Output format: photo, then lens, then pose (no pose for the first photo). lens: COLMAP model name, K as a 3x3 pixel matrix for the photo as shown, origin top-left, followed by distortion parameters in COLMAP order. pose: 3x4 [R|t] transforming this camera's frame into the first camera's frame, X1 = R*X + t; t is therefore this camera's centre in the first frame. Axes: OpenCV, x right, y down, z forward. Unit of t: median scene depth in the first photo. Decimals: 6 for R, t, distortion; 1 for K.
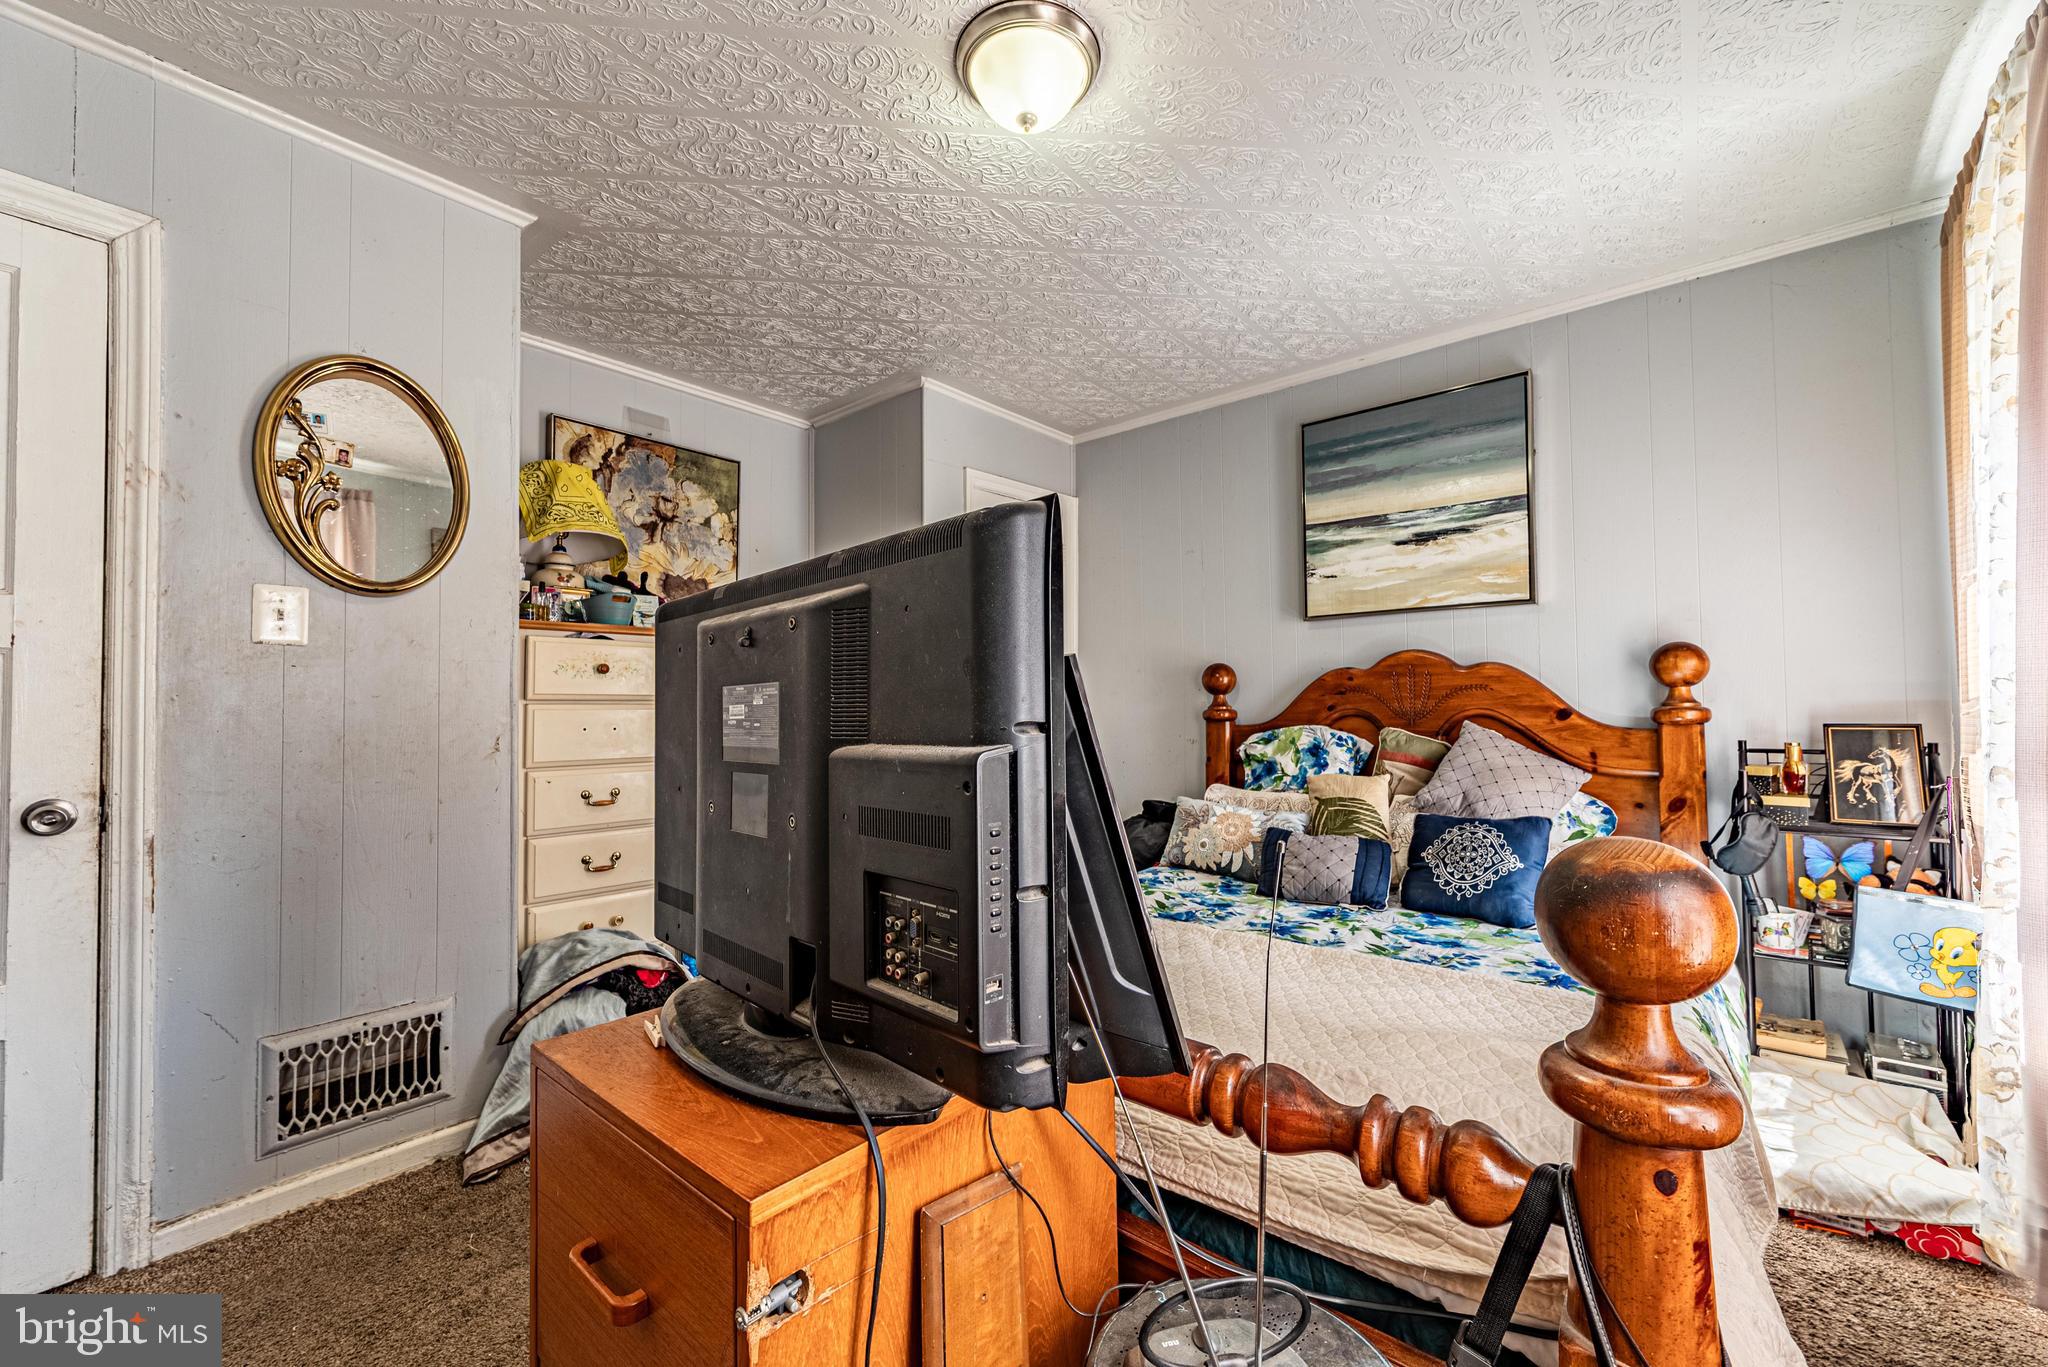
lens RADIAL K [[807.8, 0, 1023.4], [0, 807.8, 686.5], [0, 0, 1]] dist [-0.000524, 0.000201]
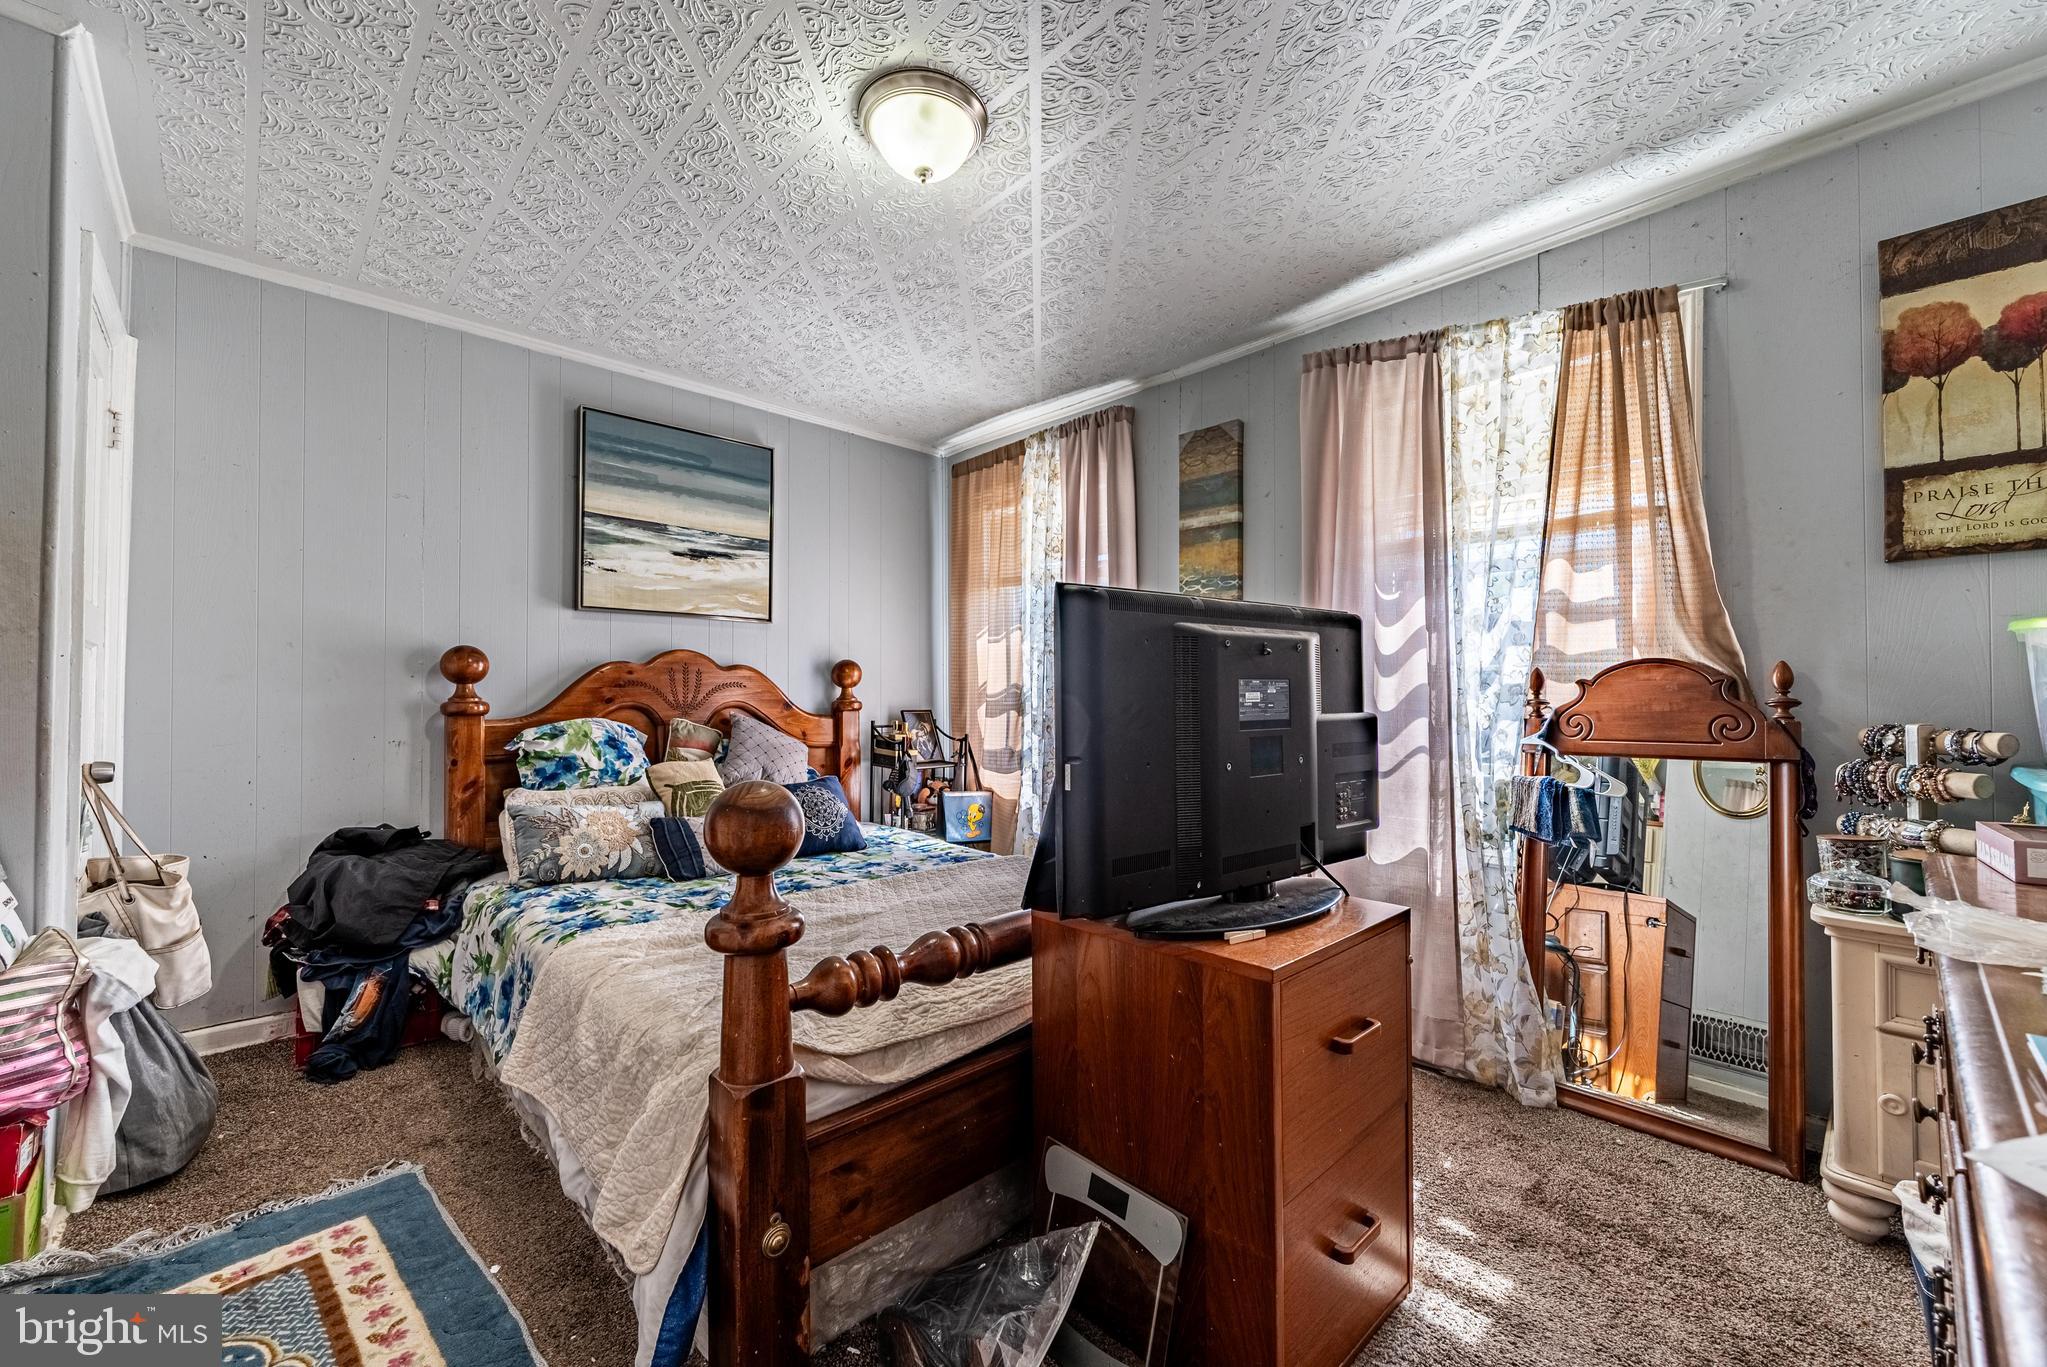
lens RADIAL K [[807.4, 0, 1022.9], [0, 807.4, 686.5], [0, 0, 1]] dist [-0.000524, 0.000201]
pose [[0.105452, 0.022211, 0.994176, -0.578645], [-0.025747, 0.999476, -0.019599, 0.015988], [-0.994091, -0.023531, 0.105969, 0.388251]]
